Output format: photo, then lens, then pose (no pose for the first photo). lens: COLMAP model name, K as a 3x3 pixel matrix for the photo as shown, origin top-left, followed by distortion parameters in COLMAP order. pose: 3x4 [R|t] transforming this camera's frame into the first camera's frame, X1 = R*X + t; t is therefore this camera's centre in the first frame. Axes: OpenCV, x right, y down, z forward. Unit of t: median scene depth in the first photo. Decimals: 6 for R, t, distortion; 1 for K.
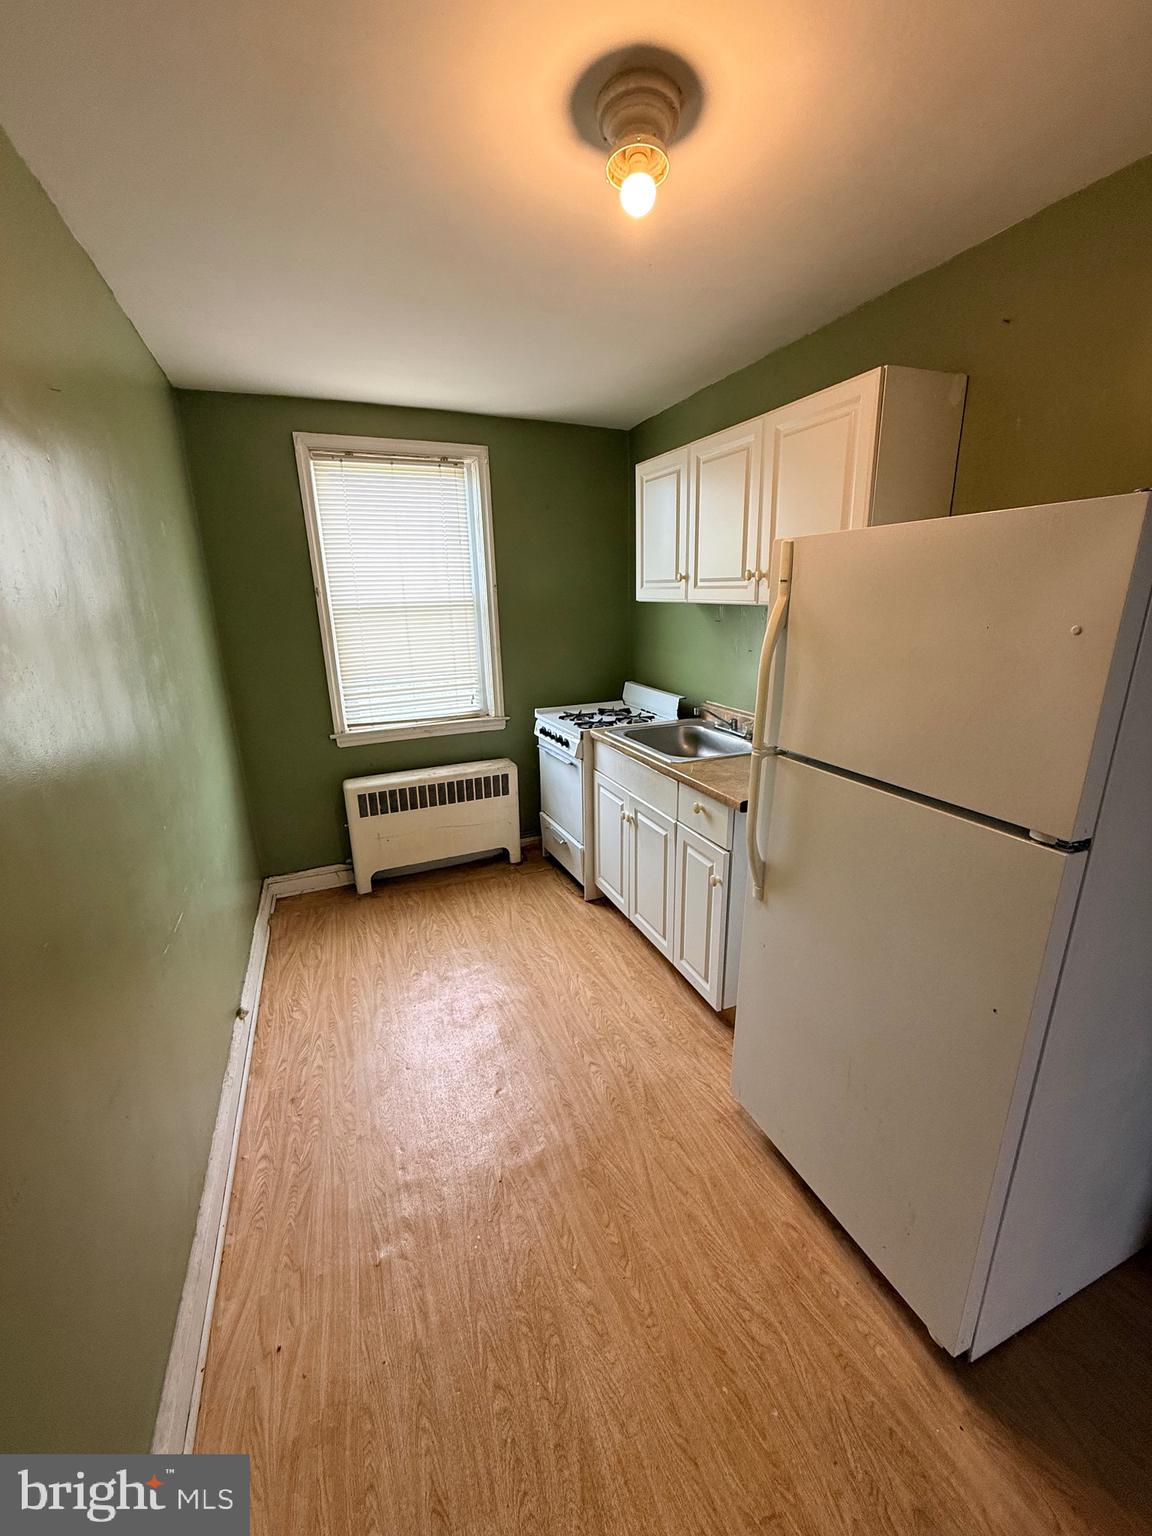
lens RADIAL K [[656.3, 0, 576.2], [0, 656.3, 782.2], [0, 0, 1]] dist [-0.004676, -0.000197]
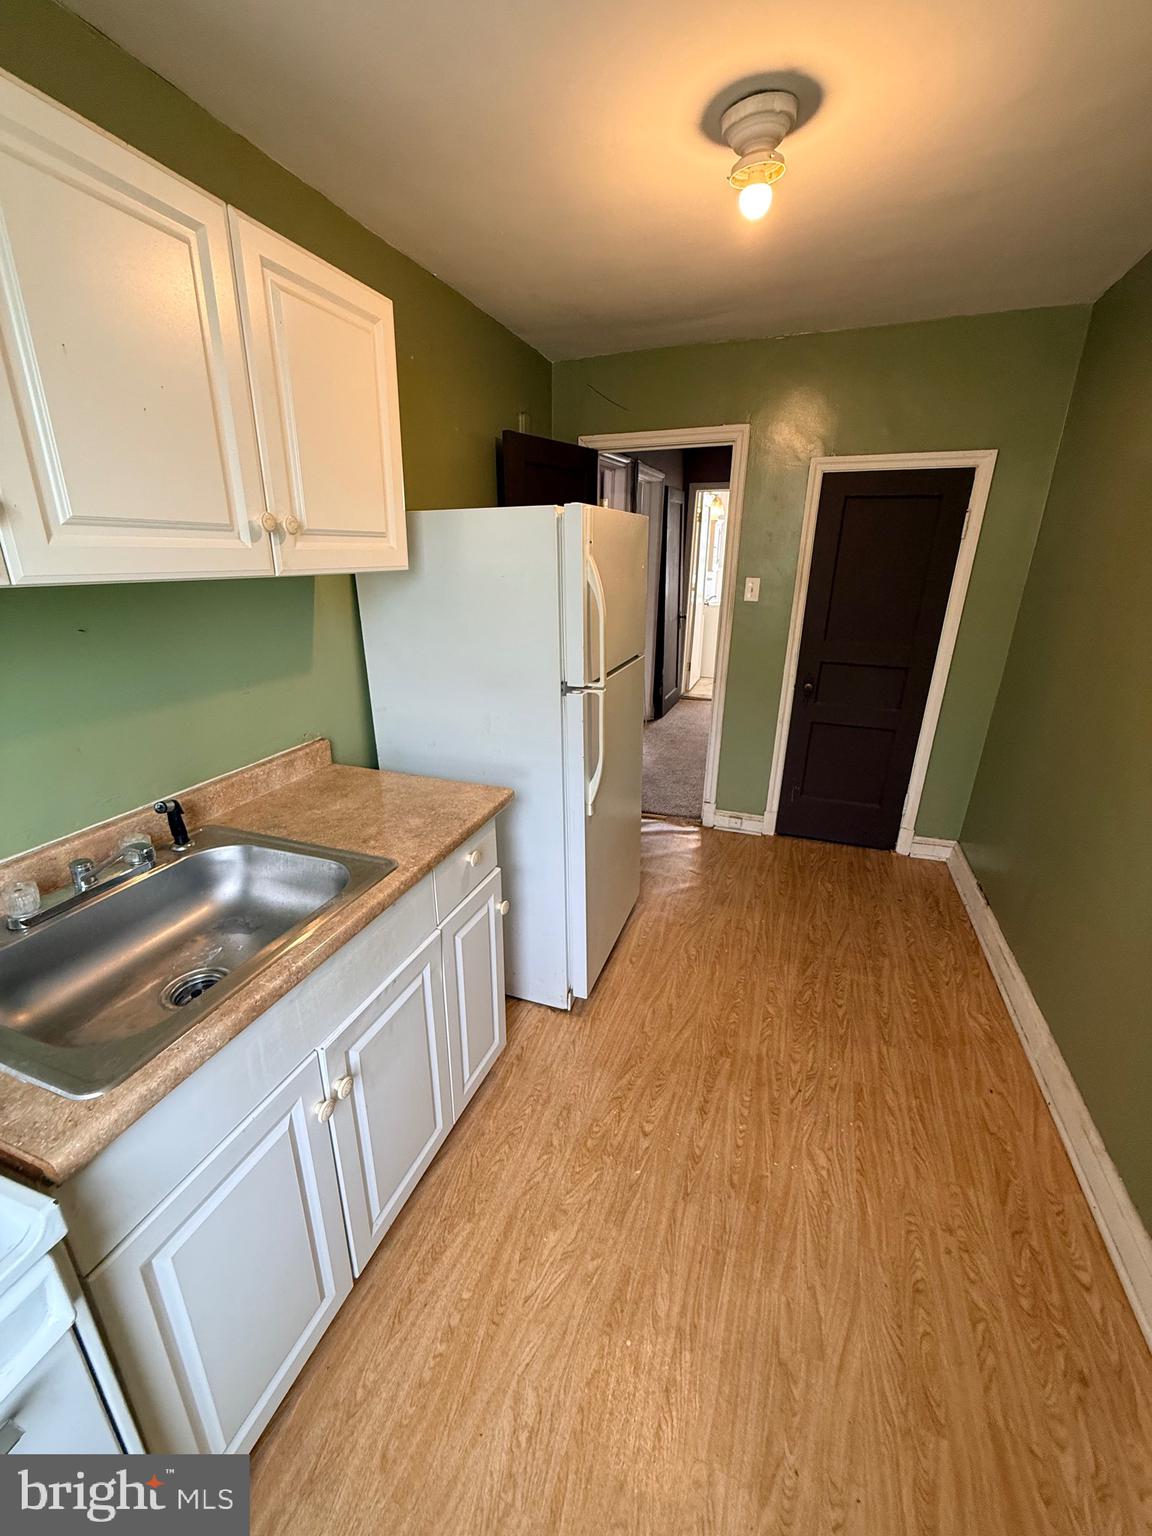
lens RADIAL K [[624.3, 0, 575.4], [0, 624.3, 770.4], [0, 0, 1]] dist [0.001147, 0.000219]
pose [[-0.755520, -0.202348, 0.623093, -0.330288], [0.194829, 0.838674, 0.508594, -0.397276], [-0.625485, 0.505650, -0.594212, 1.394183]]
